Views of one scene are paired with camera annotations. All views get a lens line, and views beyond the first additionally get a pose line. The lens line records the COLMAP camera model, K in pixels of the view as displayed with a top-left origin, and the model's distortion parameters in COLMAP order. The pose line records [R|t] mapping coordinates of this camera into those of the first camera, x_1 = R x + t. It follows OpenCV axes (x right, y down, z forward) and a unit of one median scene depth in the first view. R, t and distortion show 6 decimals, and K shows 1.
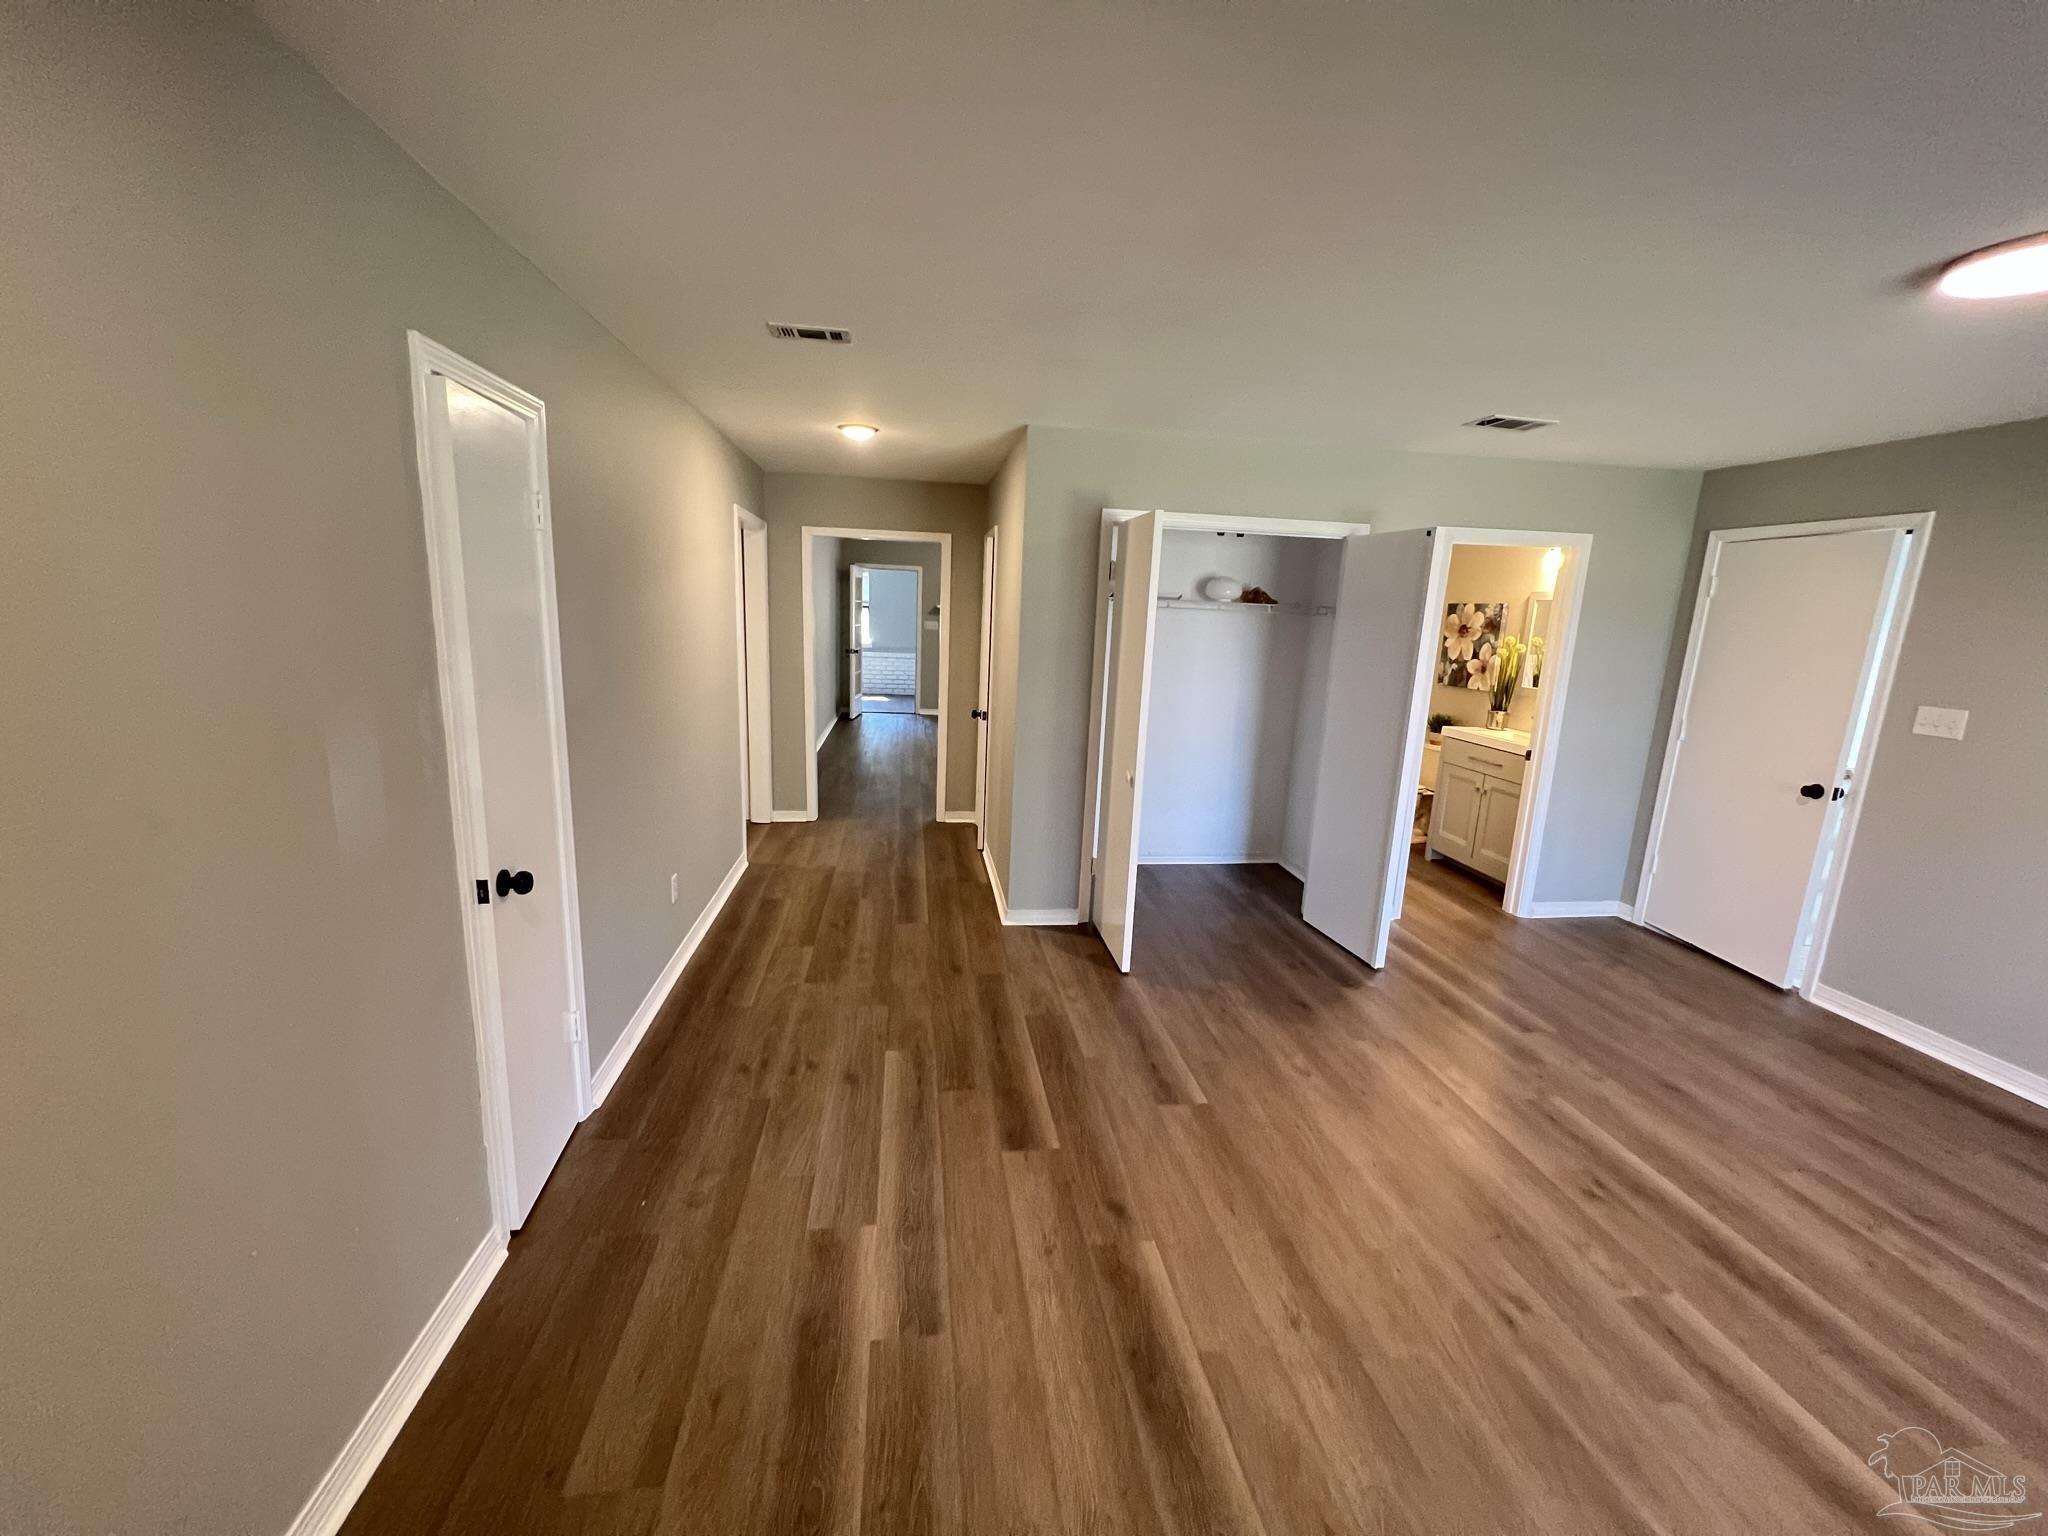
lens RADIAL K [[821.1, 0, 1026.6], [0, 821.1, 769.5], [0, 0, 1]] dist [0.000438, 0.000299]
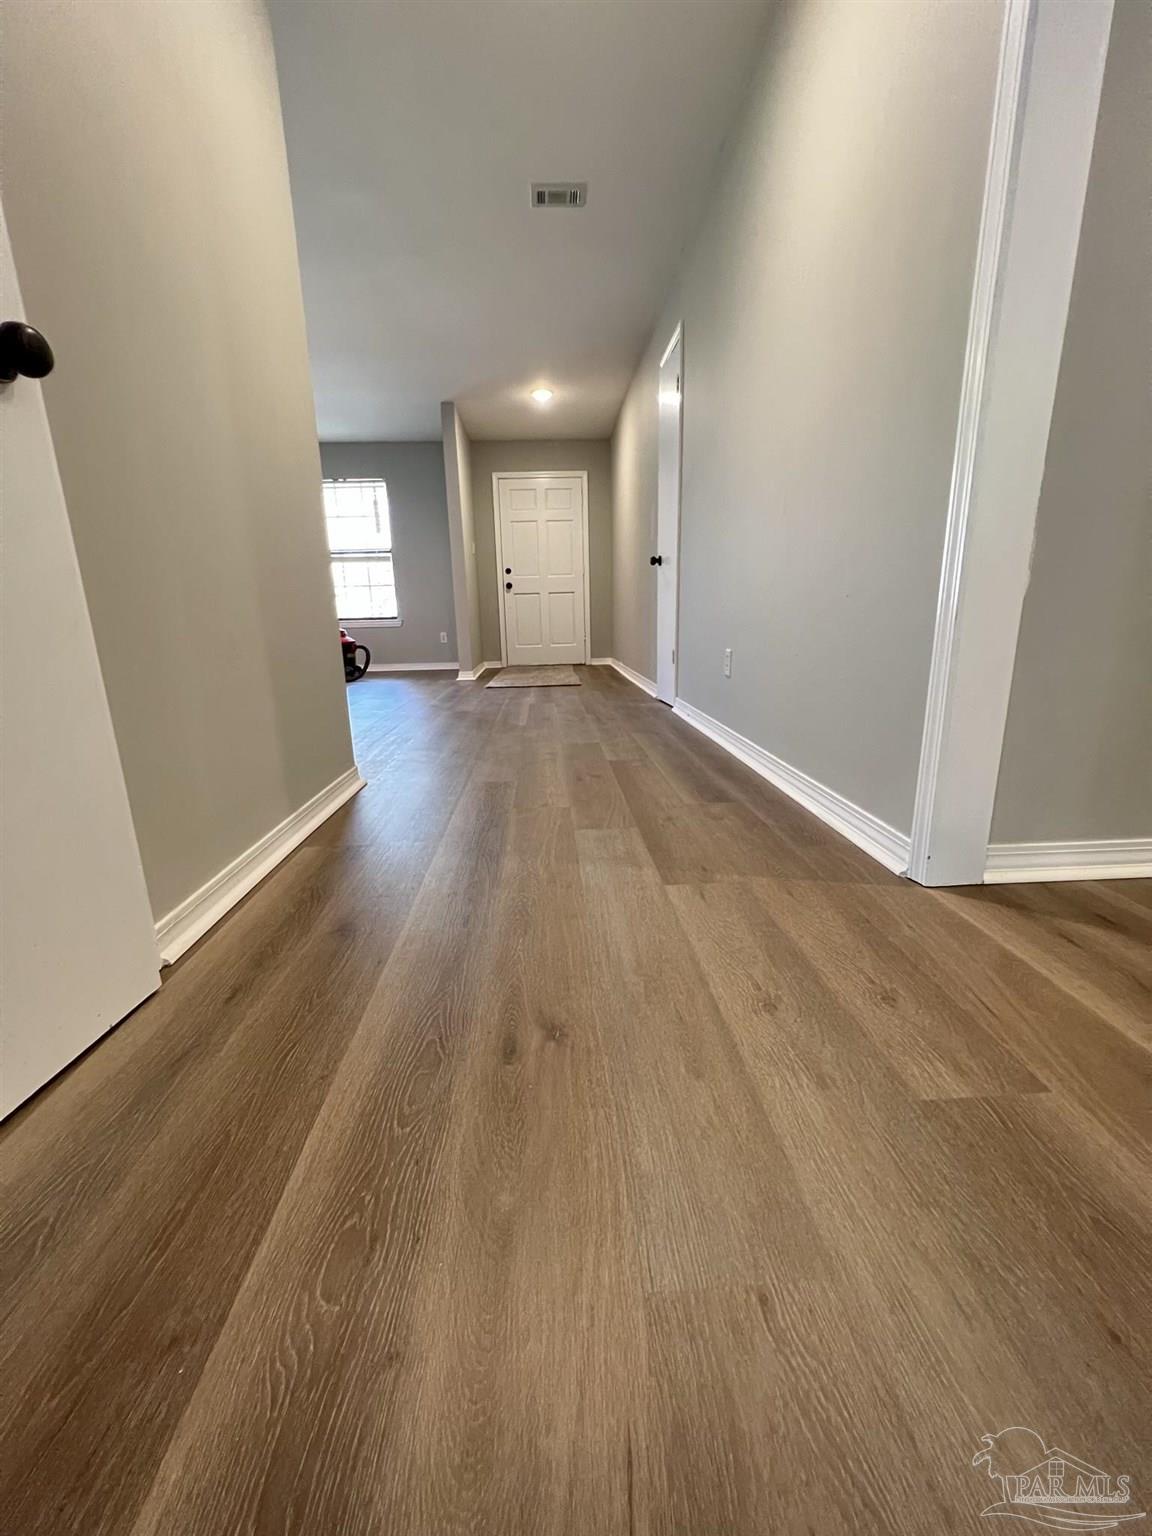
lens RADIAL K [[615.8, 0, 573.8], [0, 615.8, 769.7], [0, 0, 1]] dist [0.000438, 0.000299]
pose [[-0.995894, -0.038023, 0.082150, -0.226309], [0.000667, 0.904401, 0.426684, -0.046297], [-0.090520, 0.424987, -0.900662, 1.302749]]
